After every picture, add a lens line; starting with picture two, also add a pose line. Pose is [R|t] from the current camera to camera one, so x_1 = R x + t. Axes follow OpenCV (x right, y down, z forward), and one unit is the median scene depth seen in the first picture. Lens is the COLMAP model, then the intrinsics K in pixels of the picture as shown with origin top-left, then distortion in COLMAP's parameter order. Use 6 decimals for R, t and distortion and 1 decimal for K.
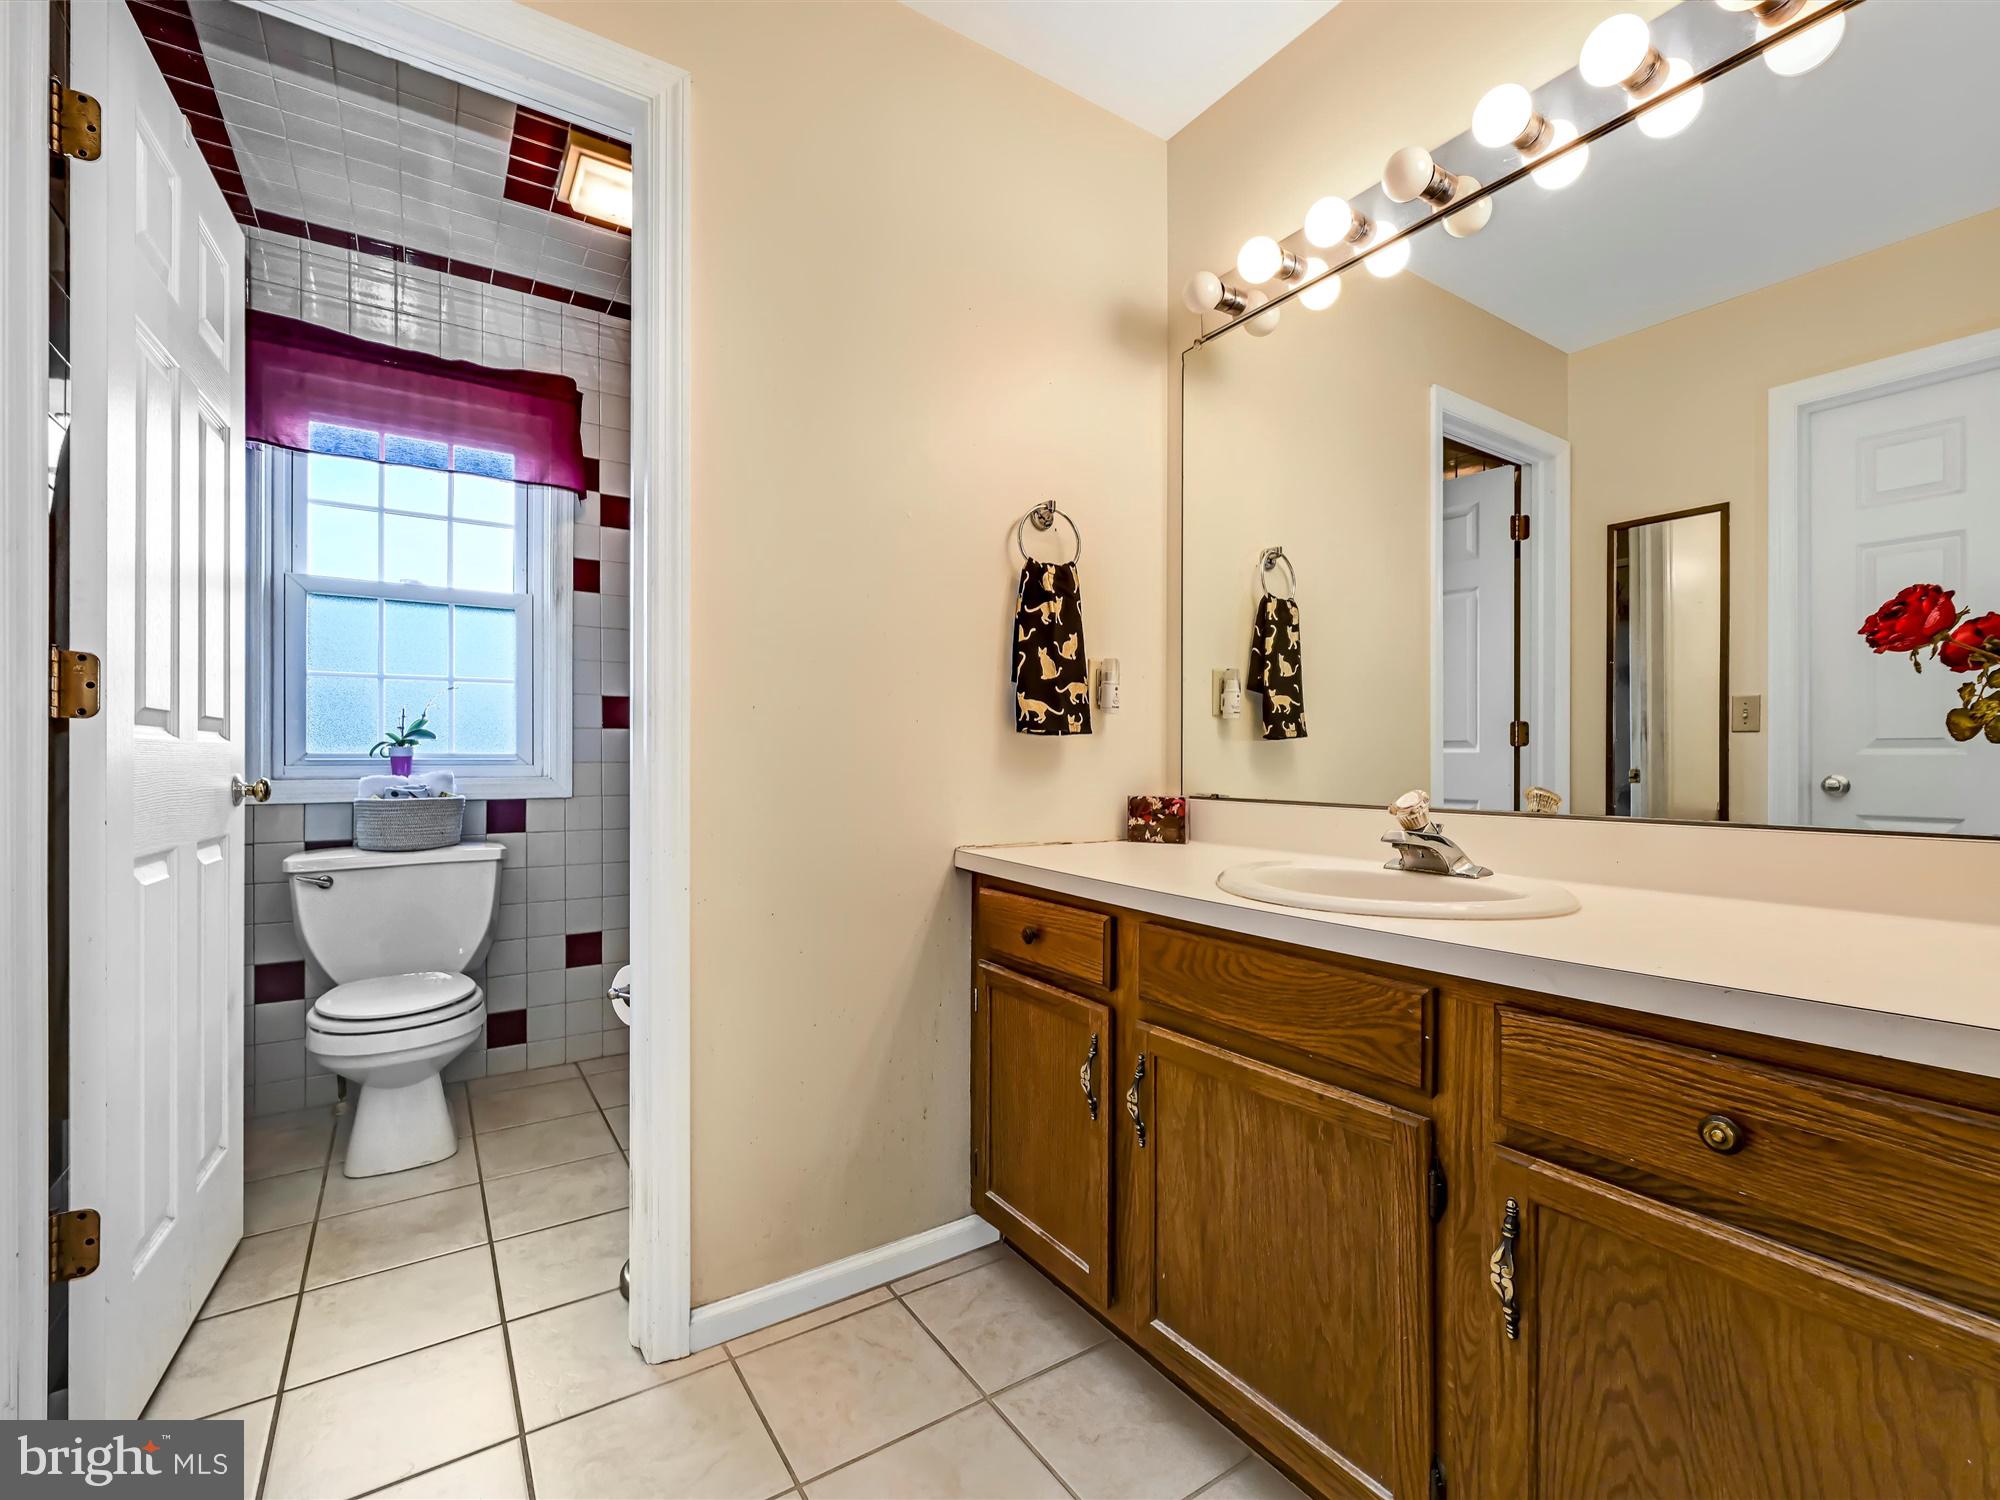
lens RADIAL K [[817.2, 0, 1000.0], [0, 817.2, 750.0], [0, 0, 1]] dist [-0.002140, -0.000096]
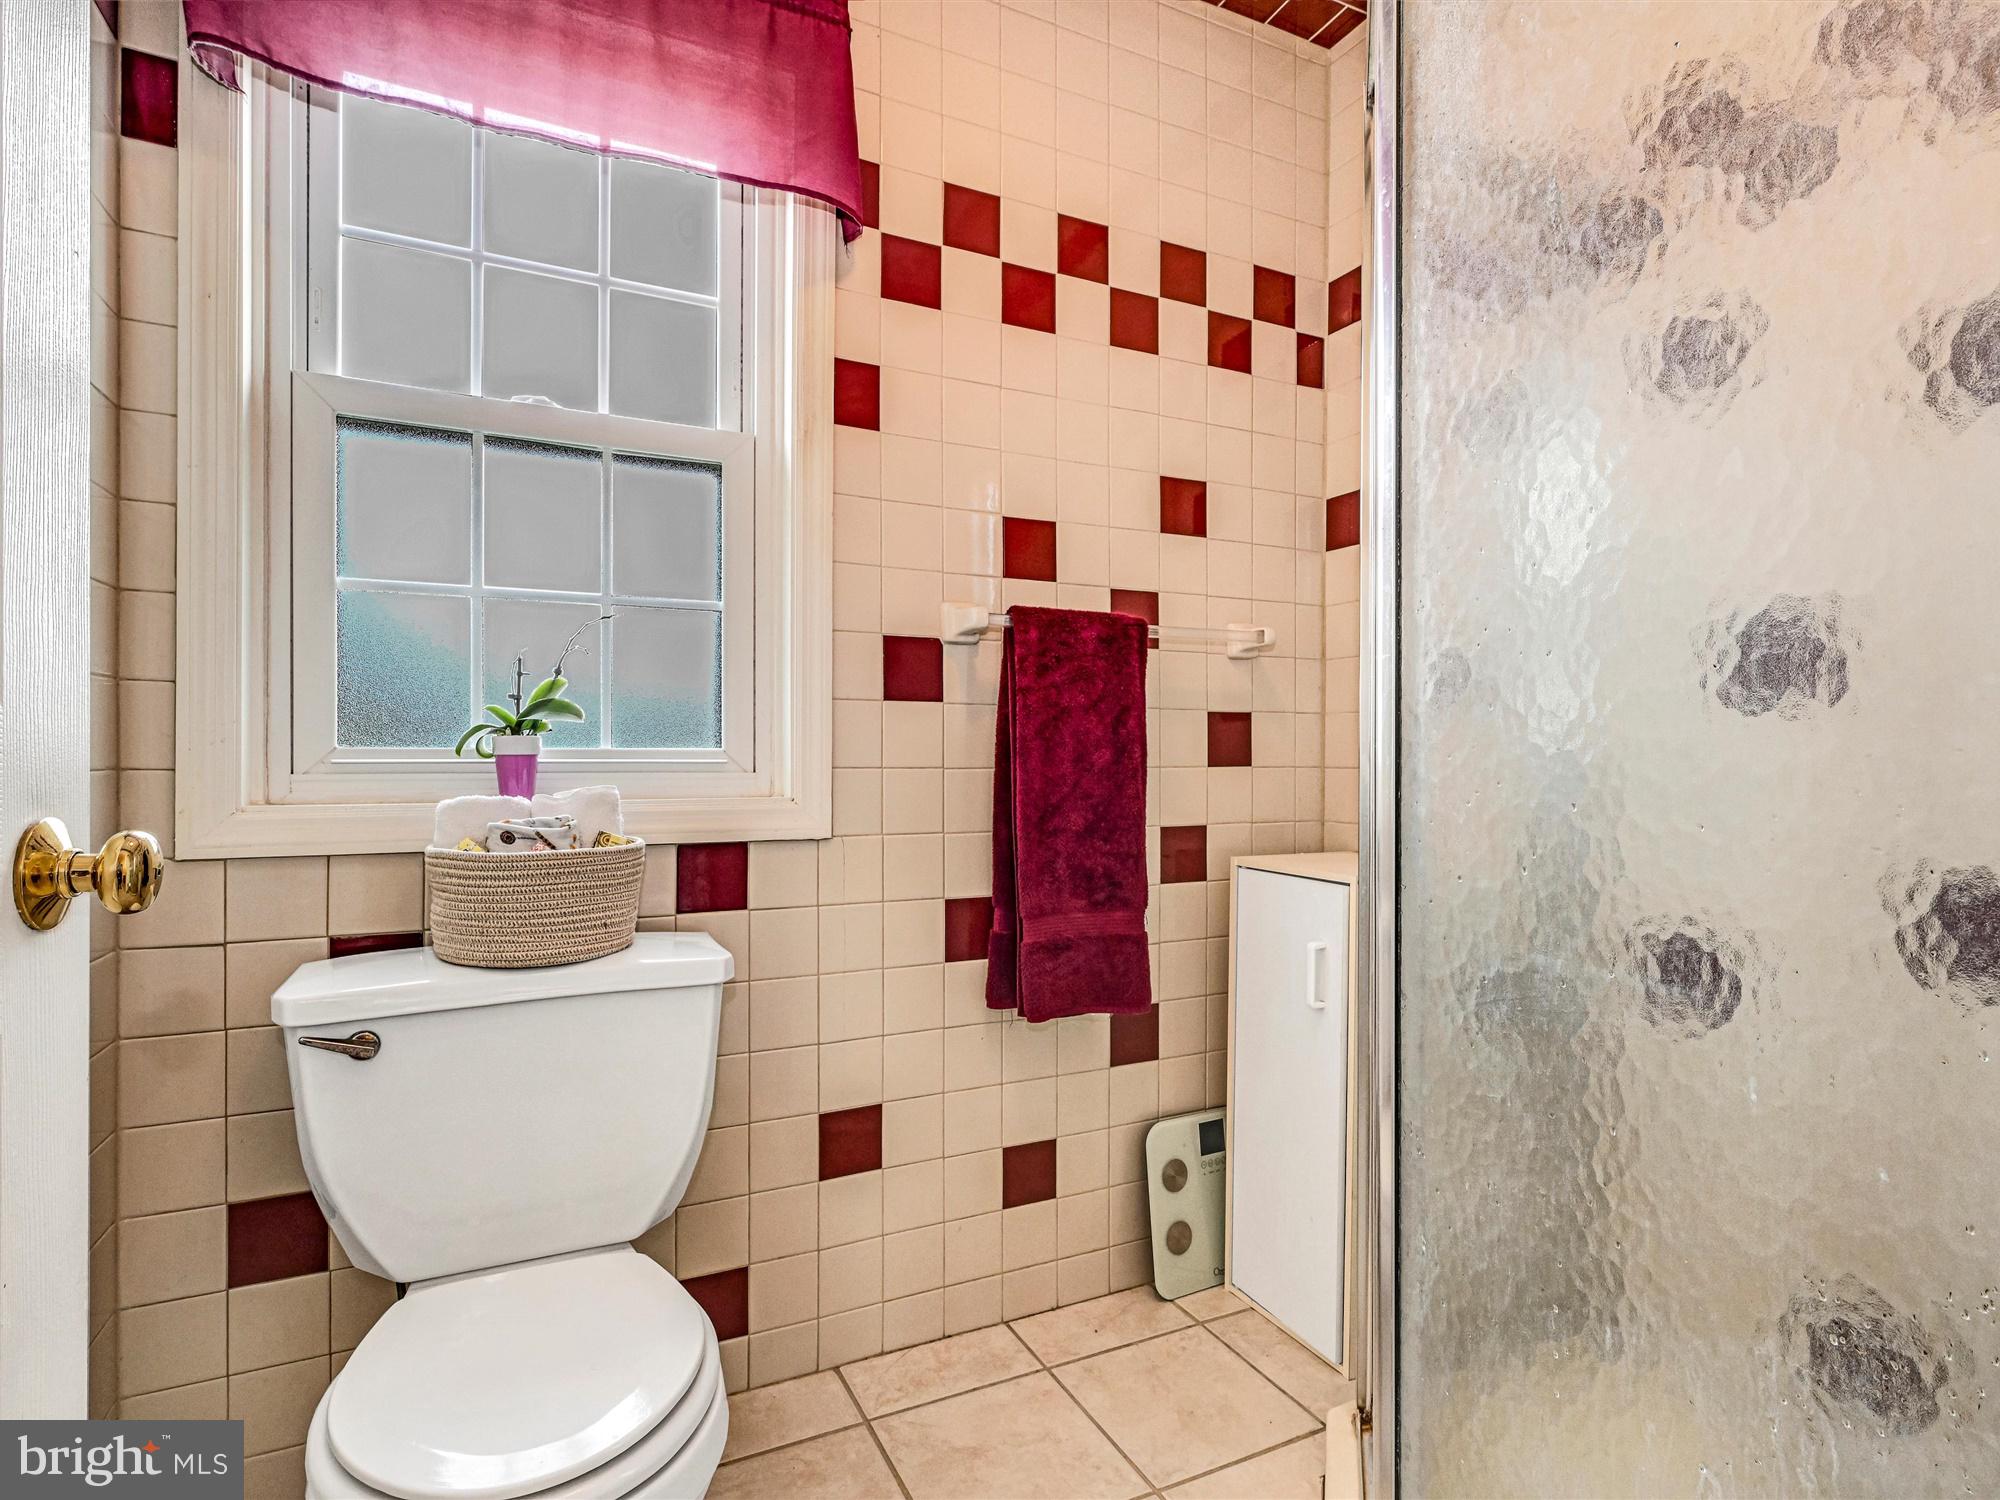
lens RADIAL K [[913.5, 0, 998.4], [0, 913.5, 739.8], [0, 0, 1]] dist [0.001595, 0.000138]
pose [[0.994047, -0.002932, -0.108910, -0.388633], [0.001917, 0.999954, -0.009421, 0.004166], [0.108932, 0.009156, 0.994007, 0.490524]]
